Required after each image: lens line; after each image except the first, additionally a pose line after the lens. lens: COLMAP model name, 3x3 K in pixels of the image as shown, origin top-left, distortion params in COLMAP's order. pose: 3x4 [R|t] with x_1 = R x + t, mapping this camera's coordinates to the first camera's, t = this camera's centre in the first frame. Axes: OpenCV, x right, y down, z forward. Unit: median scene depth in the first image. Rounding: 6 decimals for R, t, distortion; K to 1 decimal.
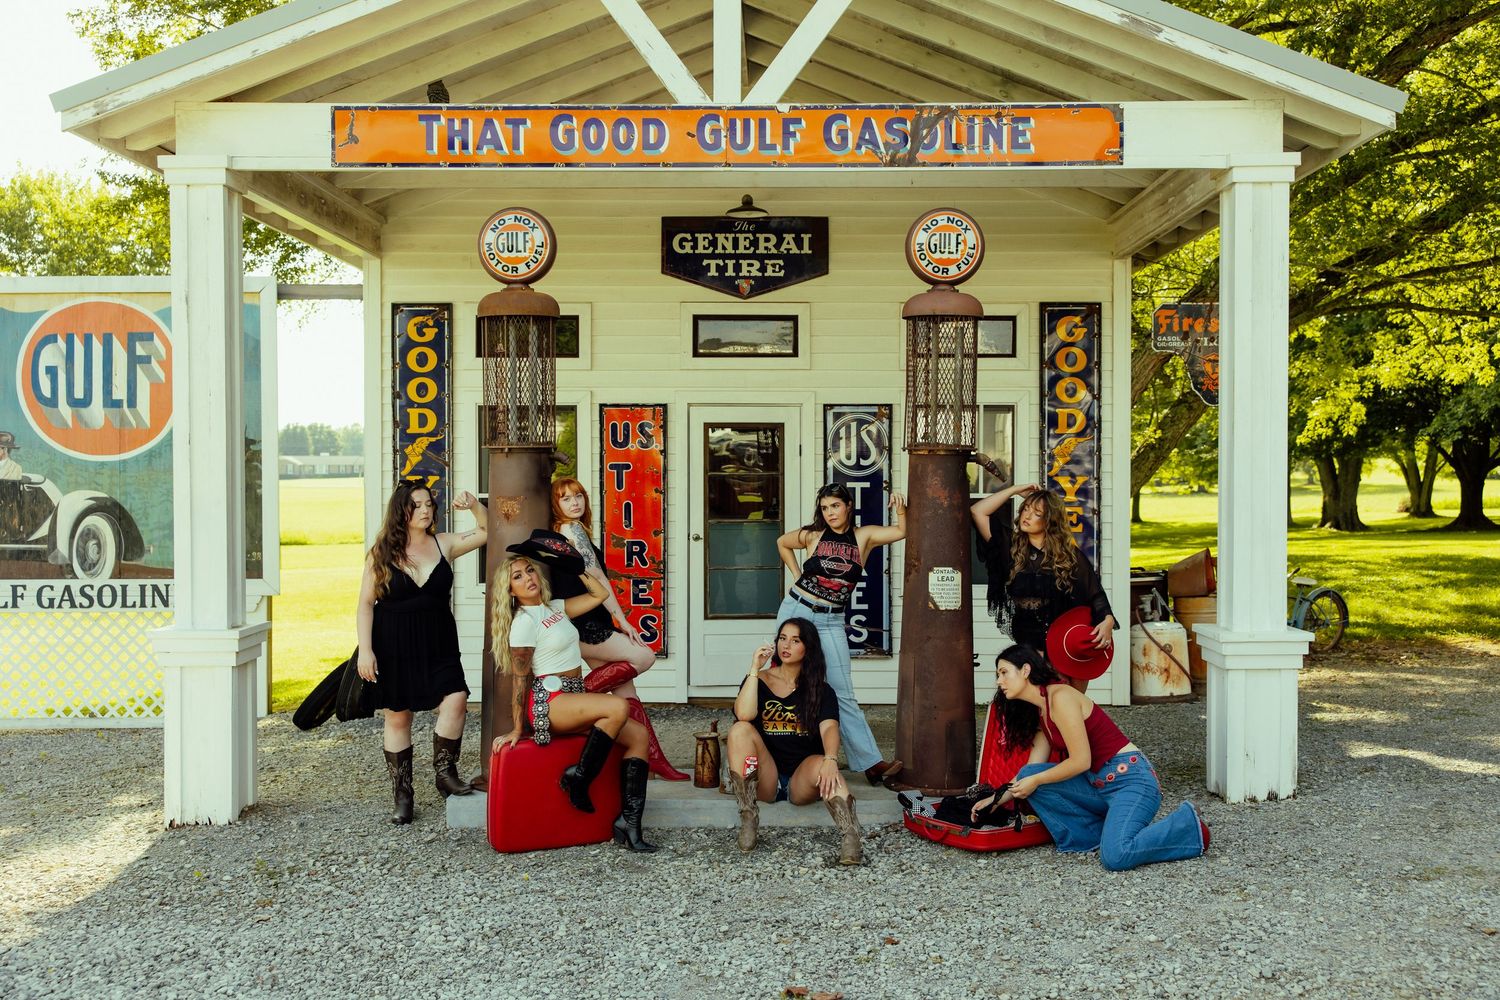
lens RADIAL K [[1452.2, 0, 760.0], [0, 1452.2, 492.7], [0, 0, 1]] dist [0.015899, 0.003701]
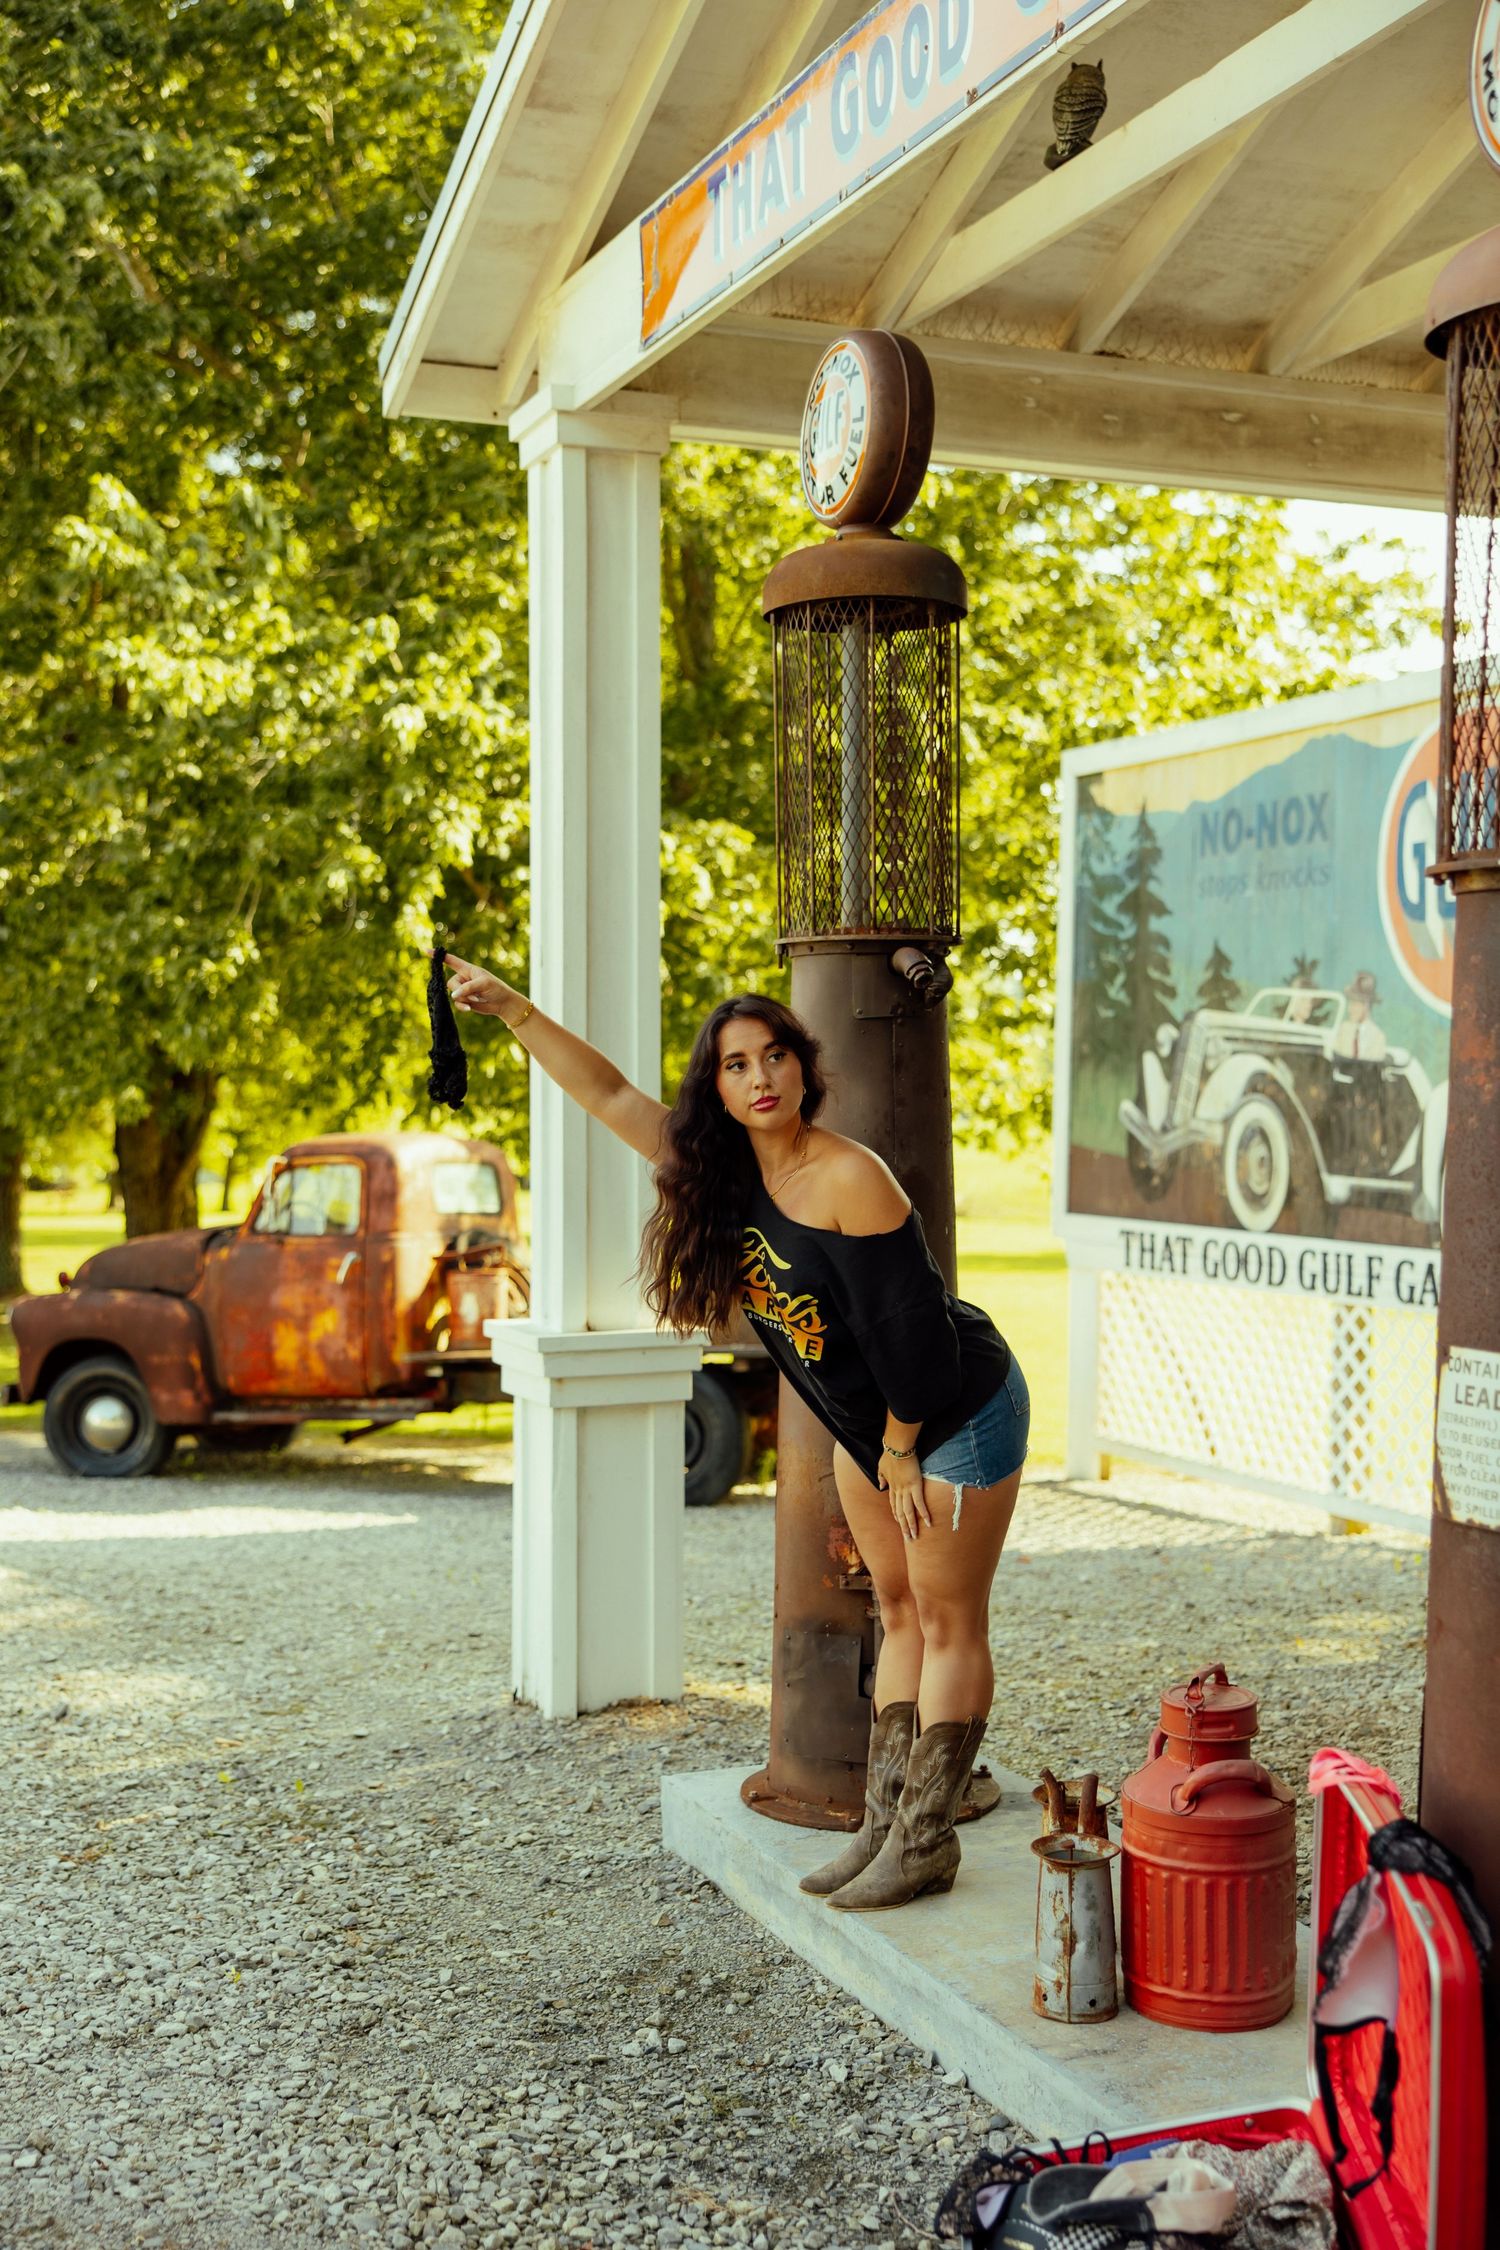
lens RADIAL K [[2593.2, 0, 738.9], [0, 2593.2, 1111.4], [0, 0, 1]] dist [0.008522, 0.005625]
pose [[0.385769, 0.013688, -0.922494, 0.329760], [-0.014808, 0.999853, 0.008644, 0.006300], [0.922476, 0.010325, 0.385915, 0.489404]]
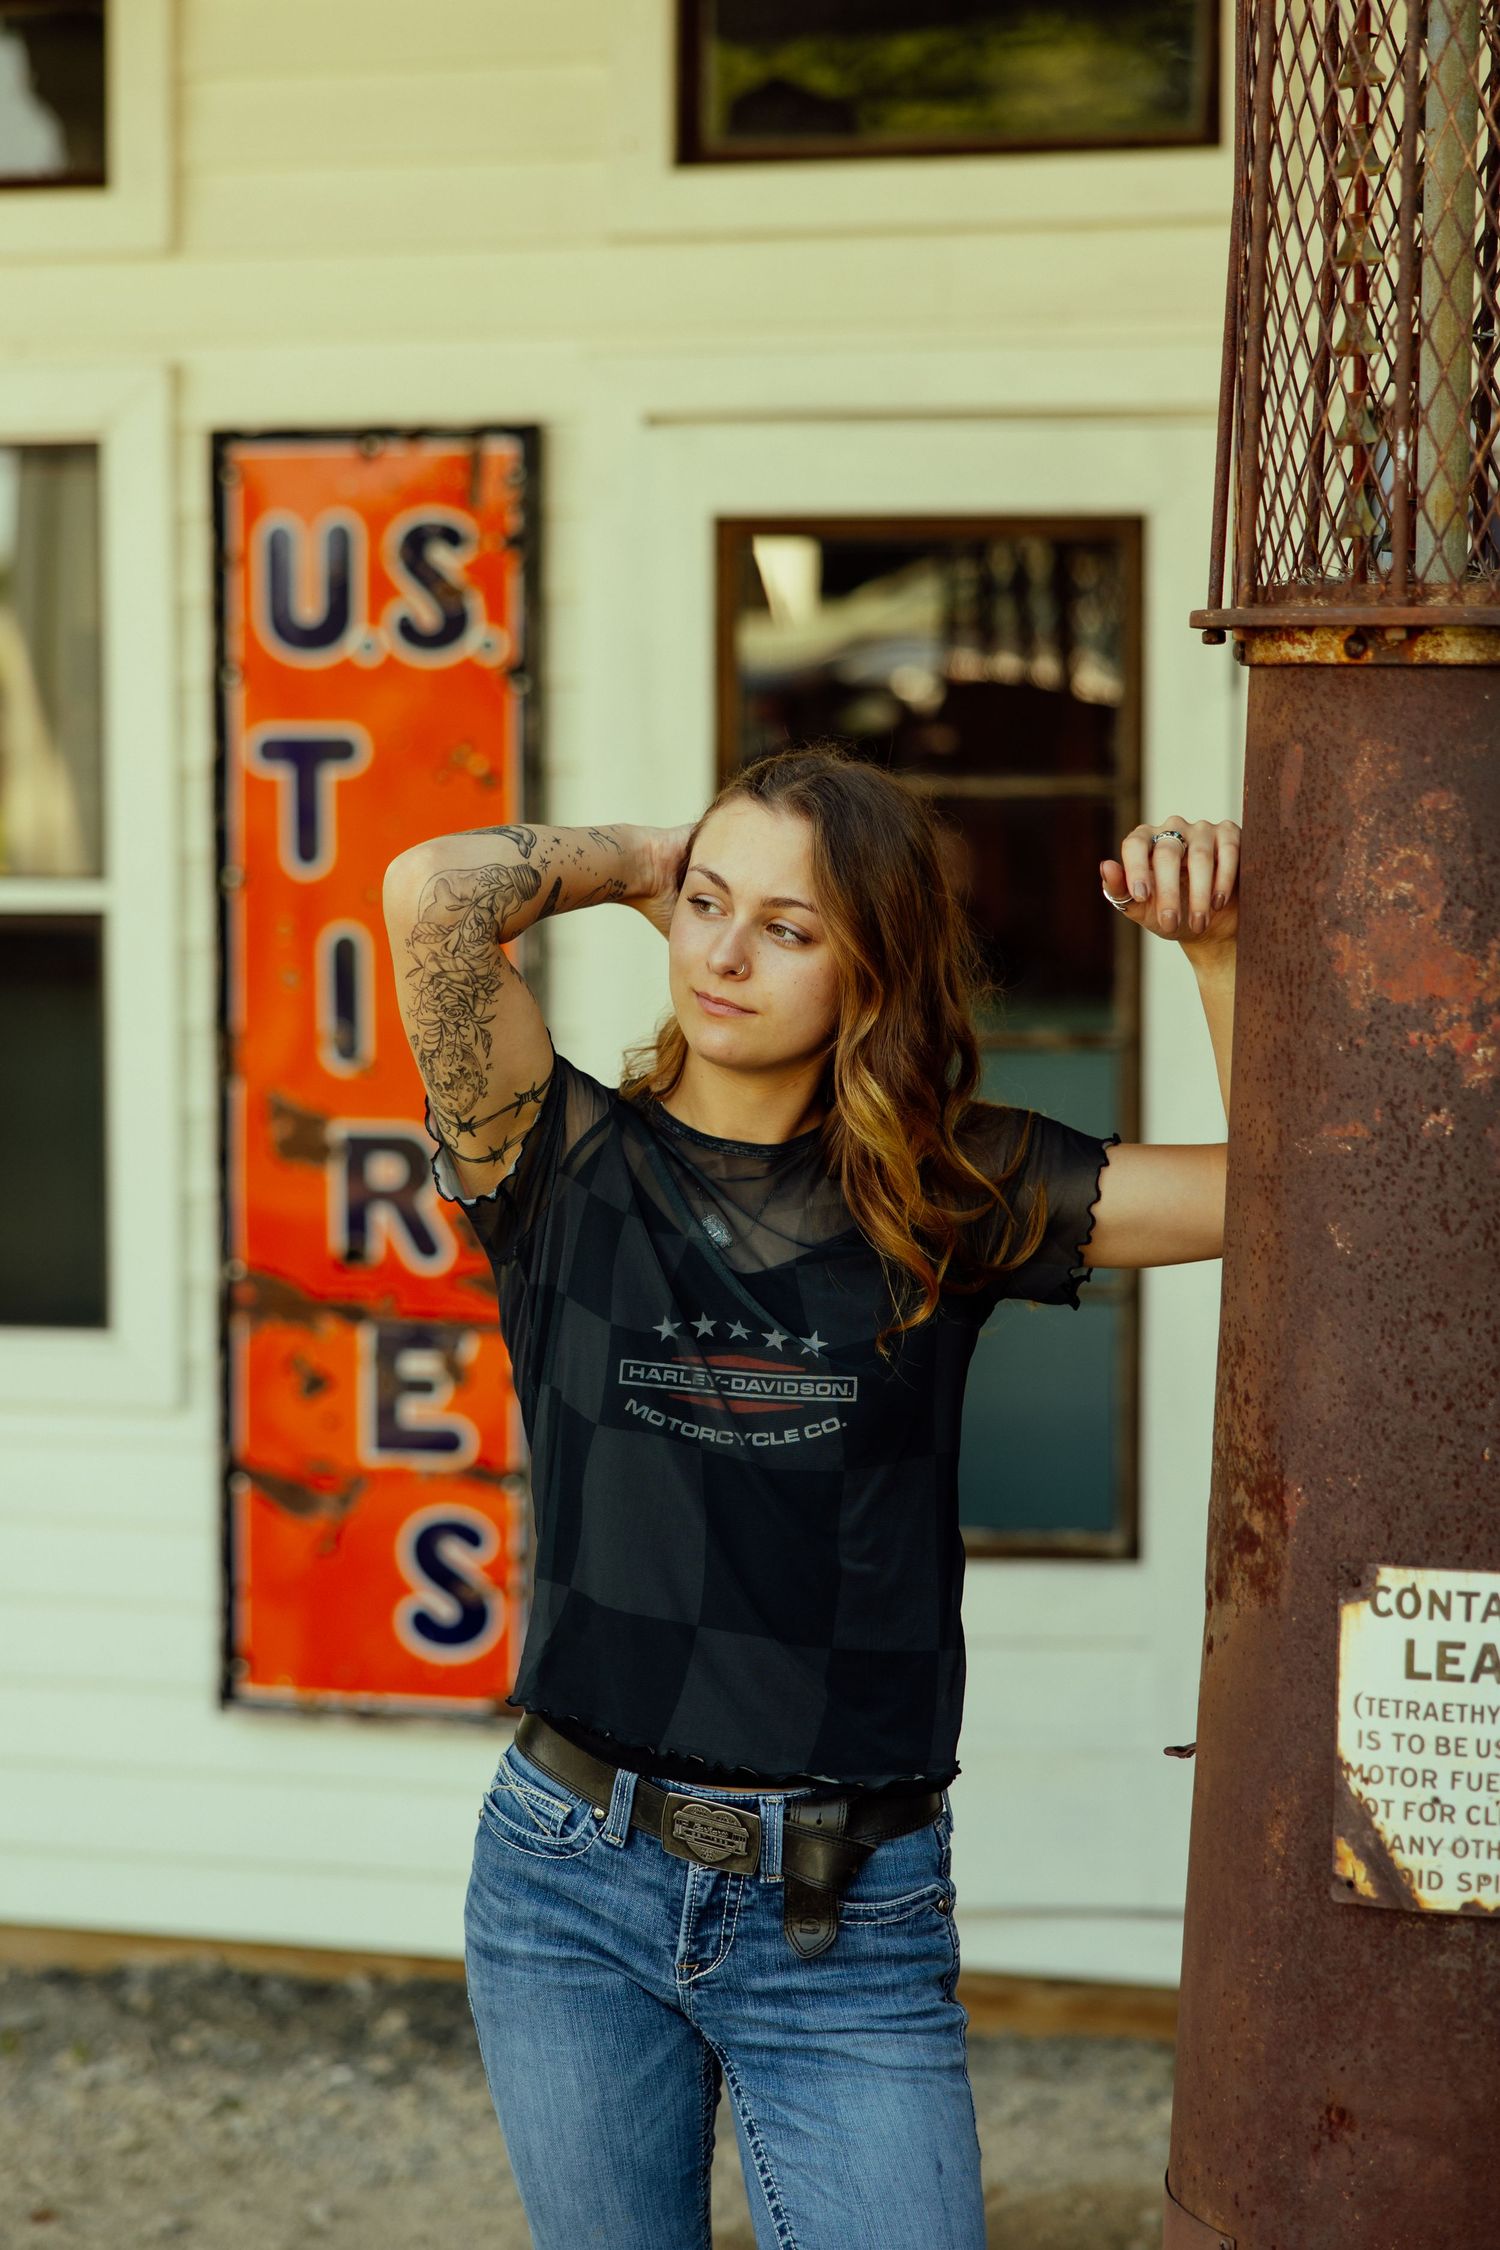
lens RADIAL K [[4628.0, 0, 746.8], [0, 4628.0, 1035.5], [0, 0, 1]] dist [-0.042931, 0.449716]
pose [[0.970506, 0.015589, -0.240574, 0.110834], [-0.004571, 0.998918, 0.046288, -0.008671], [0.241035, -0.043824, 0.969526, 0.411434]]
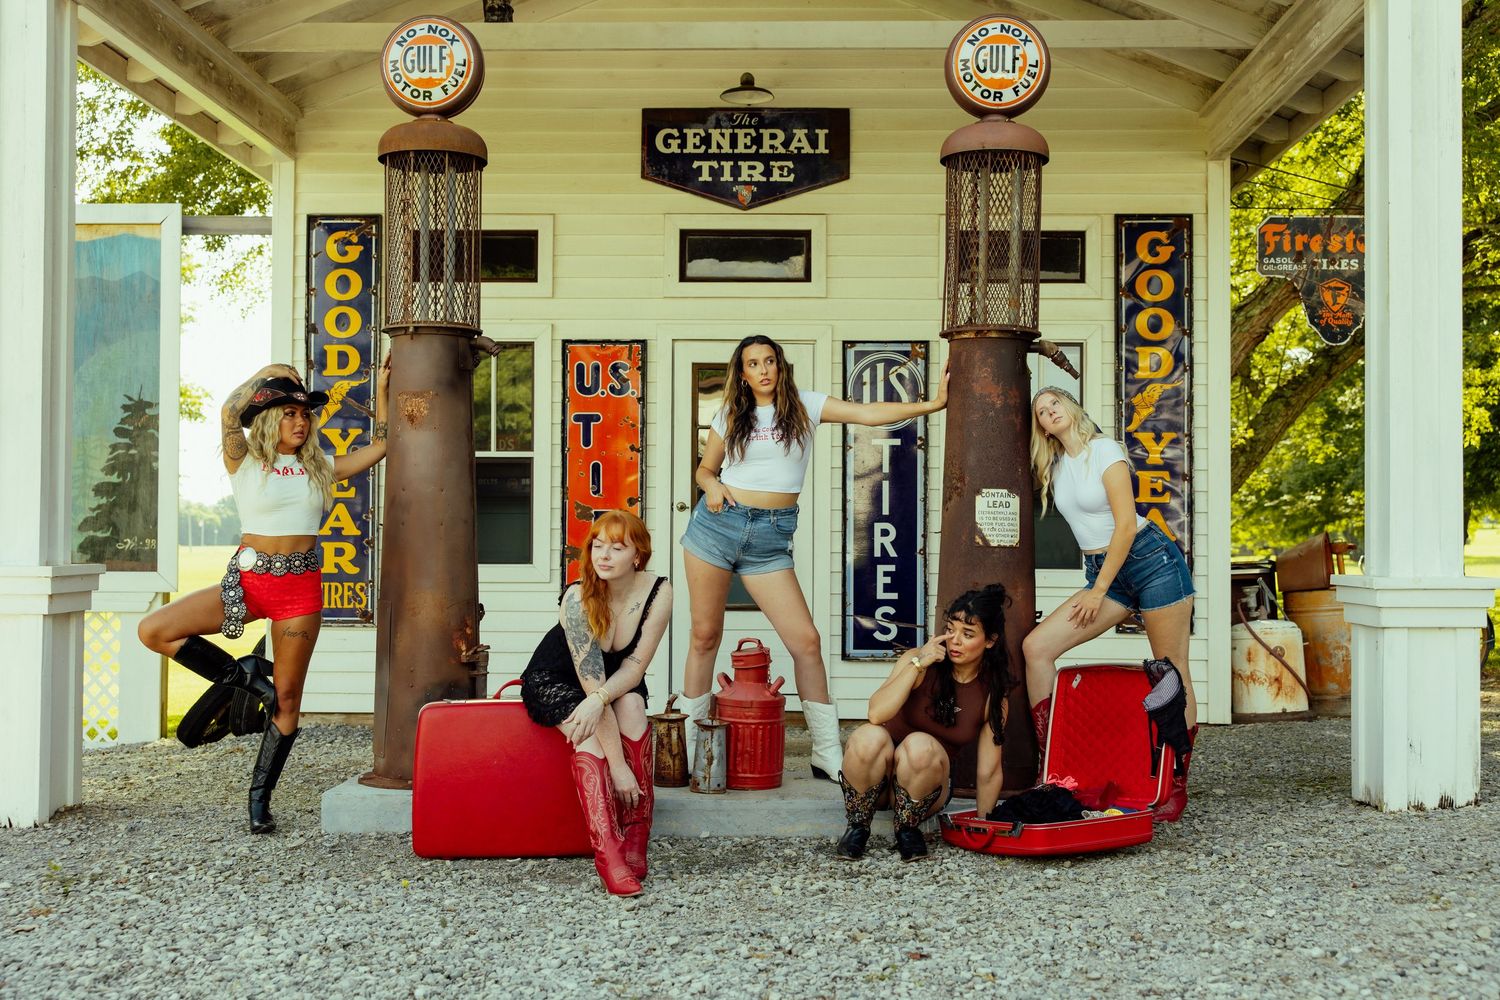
lens RADIAL K [[1607.2, 0, 750.0], [0, 1607.2, 500.0], [0, 0, 1]] dist [-0.005885, 0.023999]
pose [[0.999722, 0.006047, -0.022809, 0.013609], [-0.006965, 0.999161, -0.040354, 0.062211], [0.022546, 0.040502, 0.998925, 0.122144]]
